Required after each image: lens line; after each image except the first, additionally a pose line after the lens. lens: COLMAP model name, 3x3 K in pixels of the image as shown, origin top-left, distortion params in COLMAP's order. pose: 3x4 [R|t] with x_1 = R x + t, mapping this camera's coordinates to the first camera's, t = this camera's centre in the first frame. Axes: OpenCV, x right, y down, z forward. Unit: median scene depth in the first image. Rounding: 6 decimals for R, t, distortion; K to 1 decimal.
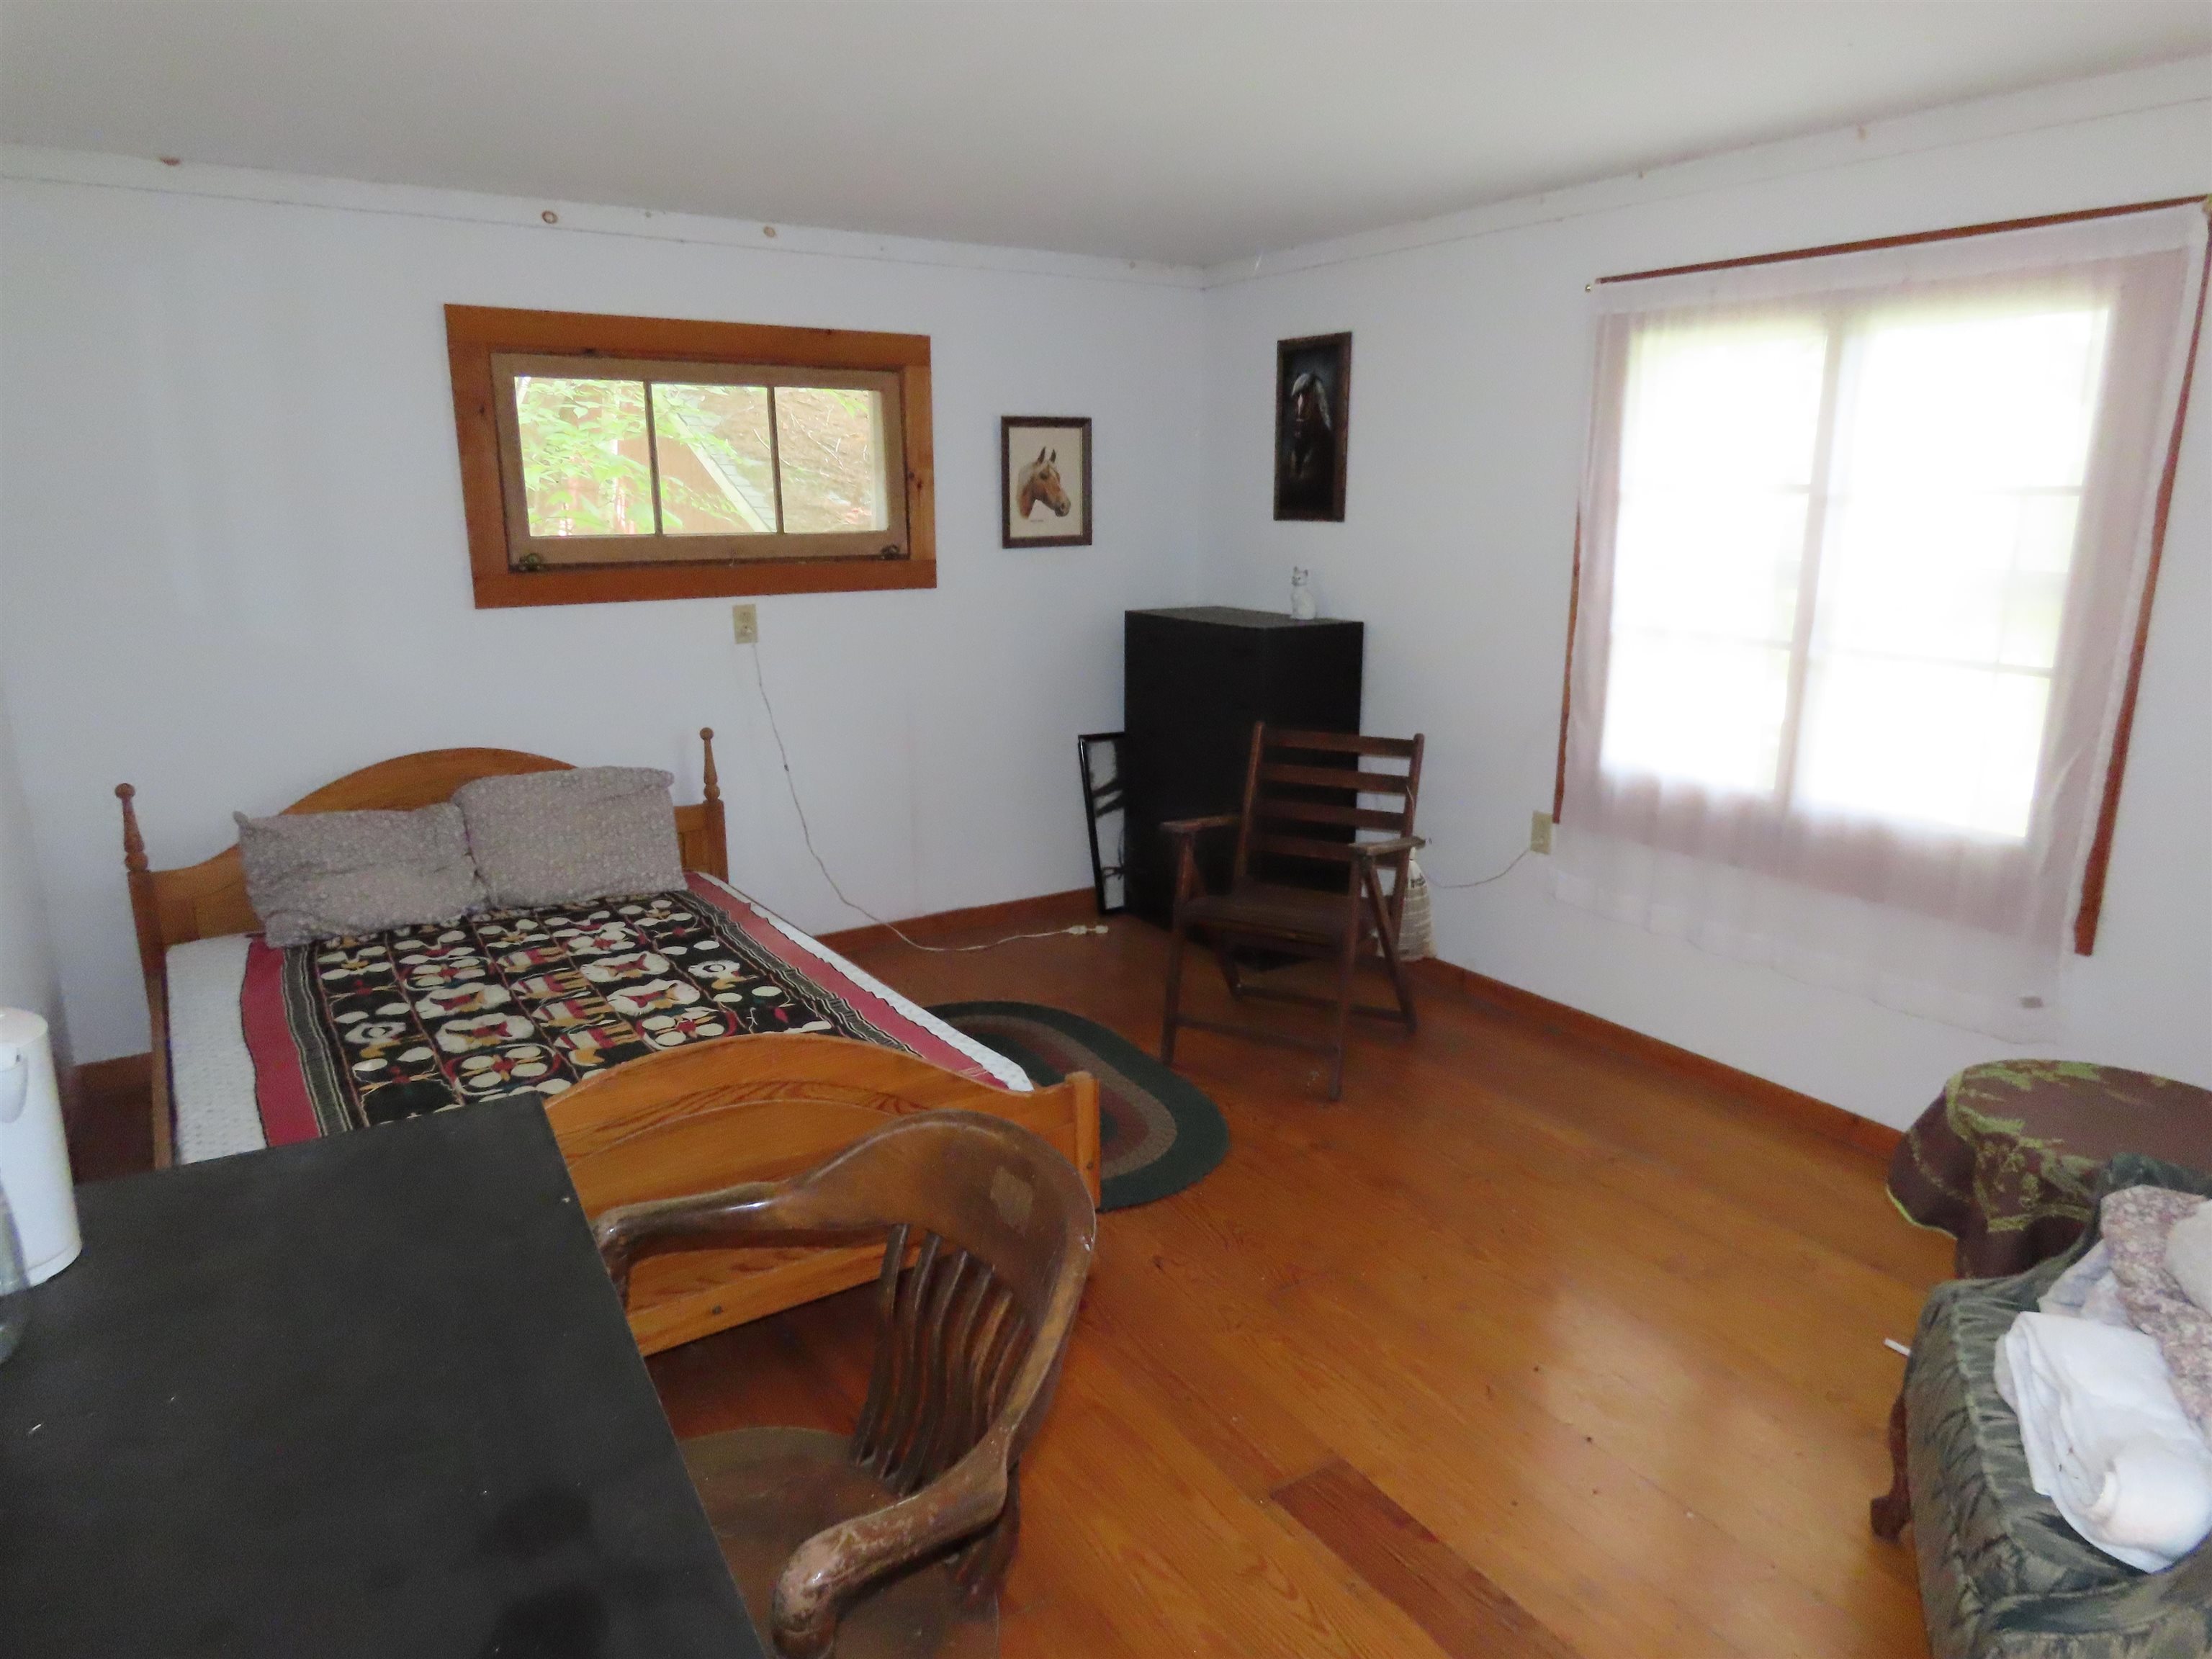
lens RADIAL K [[1405.9, 0, 1107.8], [0, 1405.9, 829.7], [0, 0, 1]] dist [-0.007806, -0.002370]
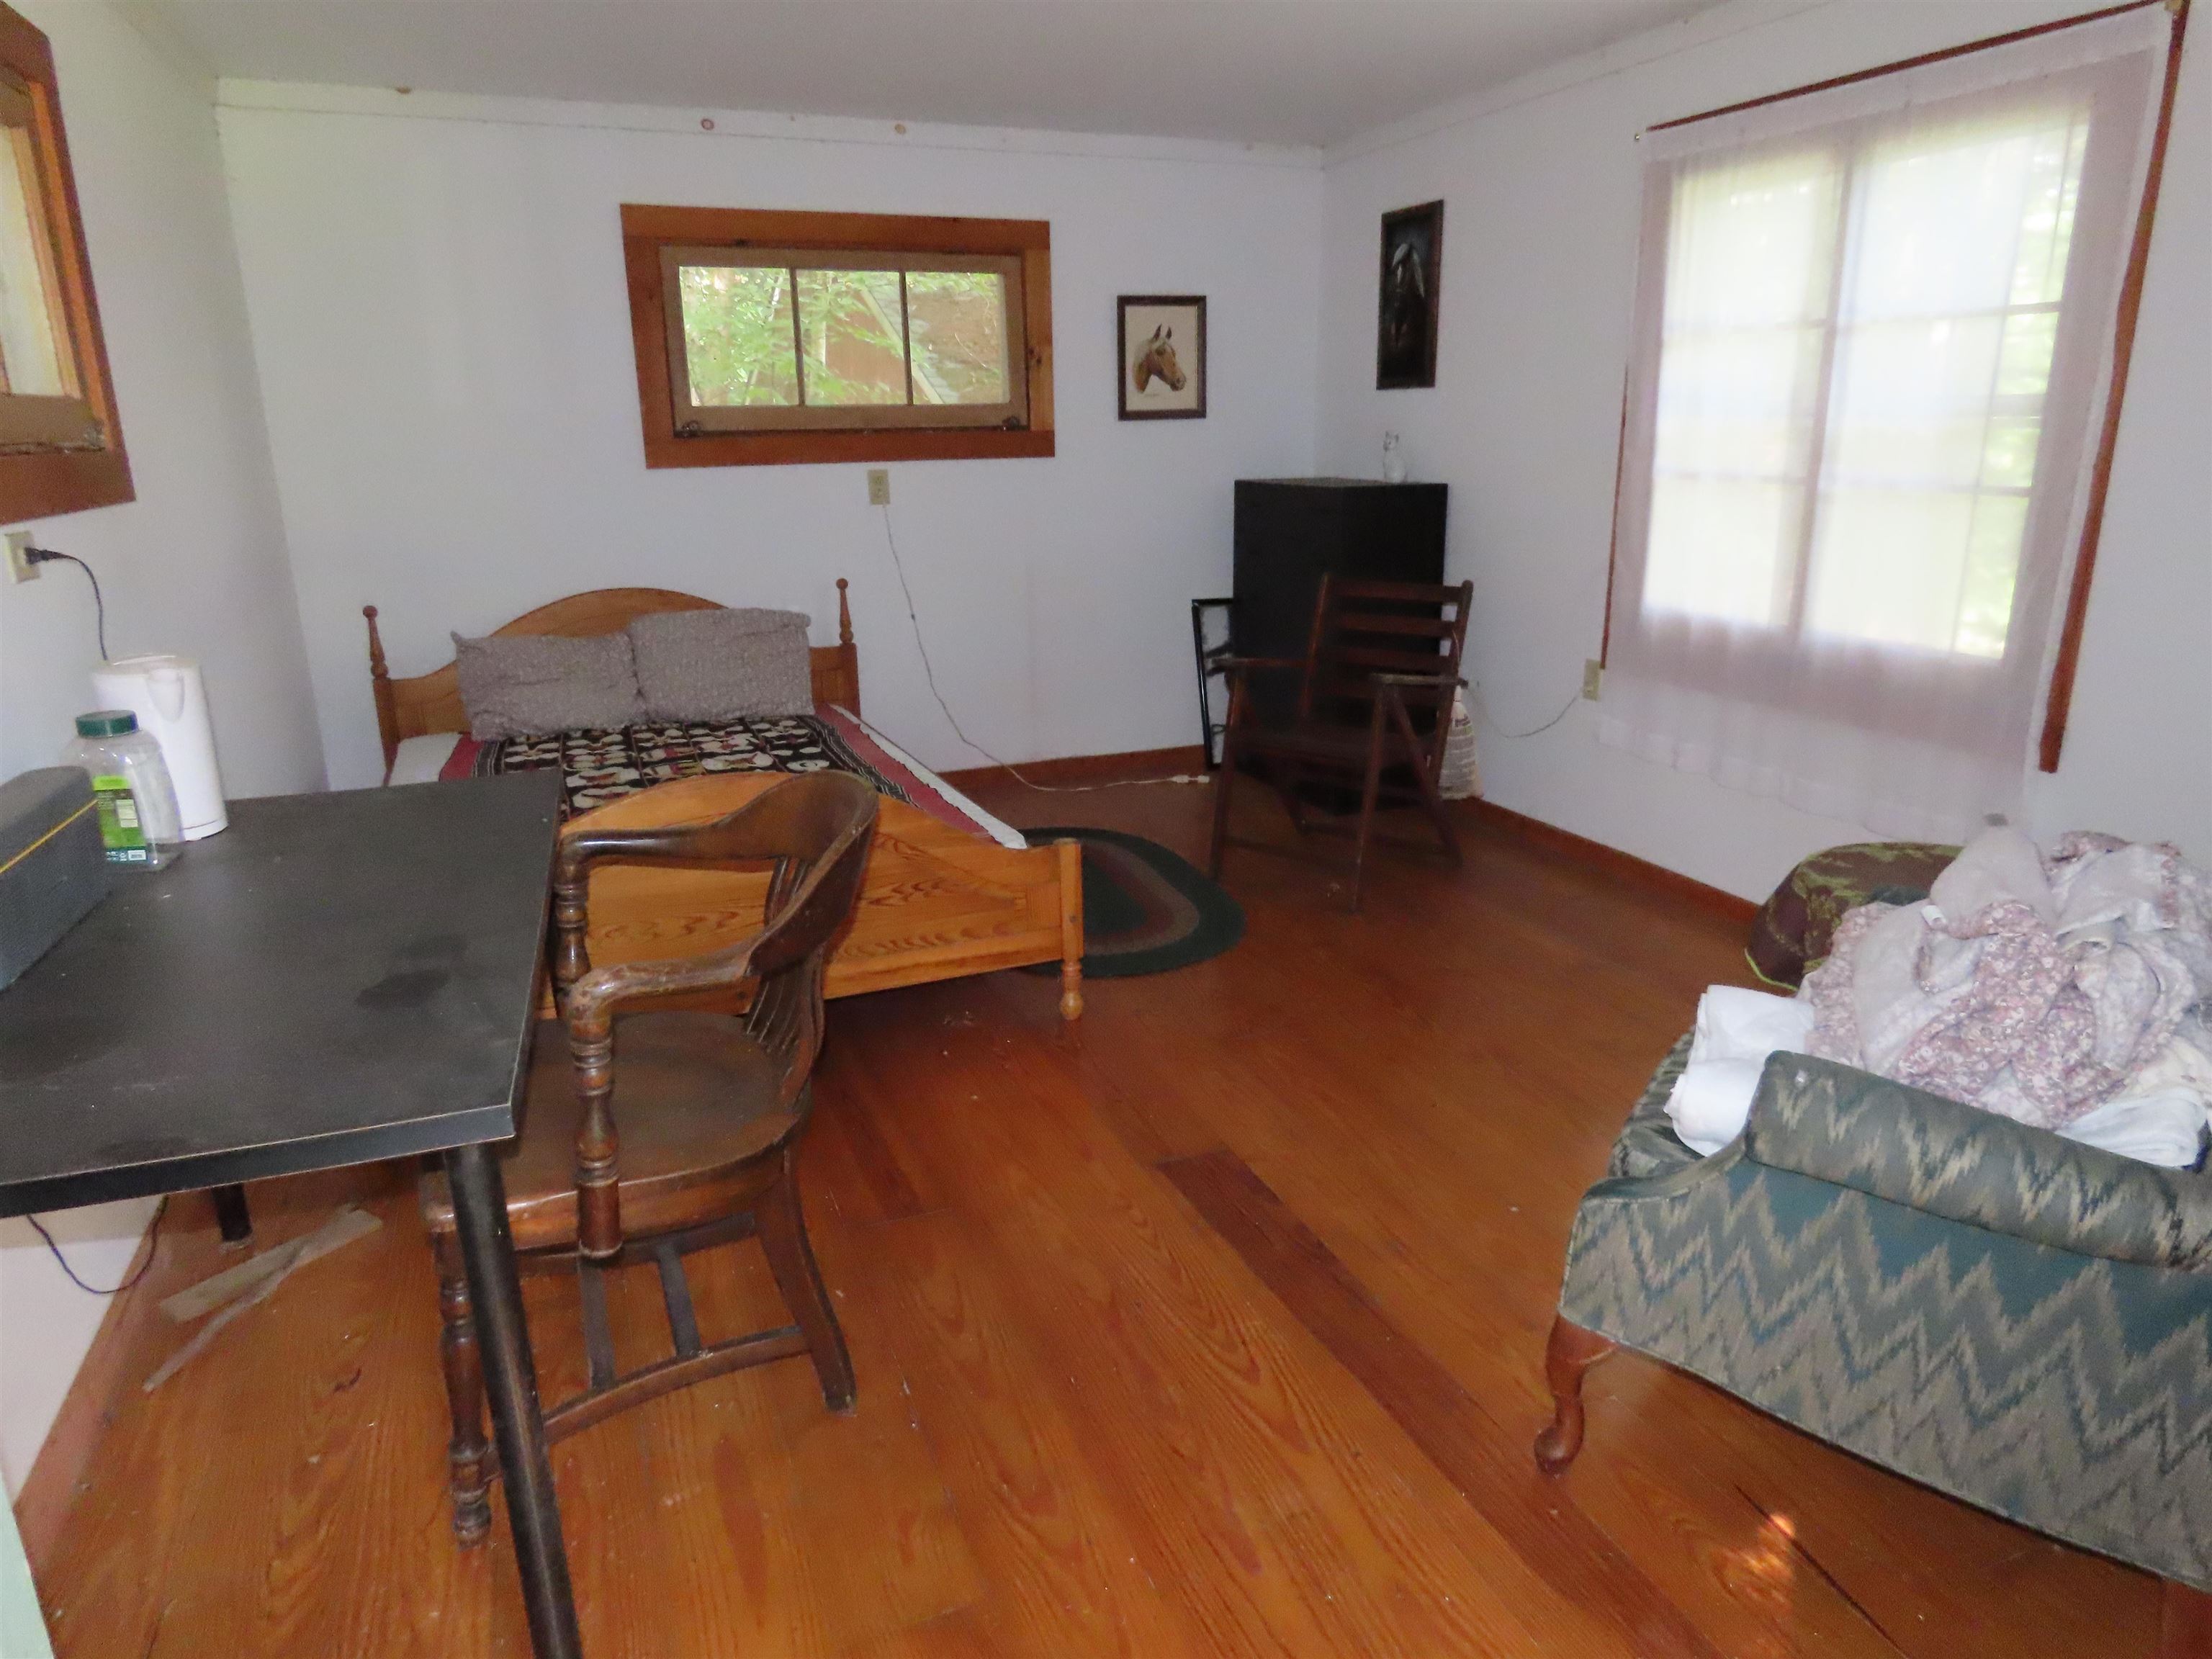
lens RADIAL K [[1405.9, 0, 1102.8], [0, 1405.9, 829.5], [0, 0, 1]] dist [-0.007806, -0.002370]
pose [[0.981075, 0.039852, -0.189481, 0.159664], [-0.030956, 0.998285, 0.049682, 0.073973], [0.191136, -0.042876, 0.980627, -0.093370]]
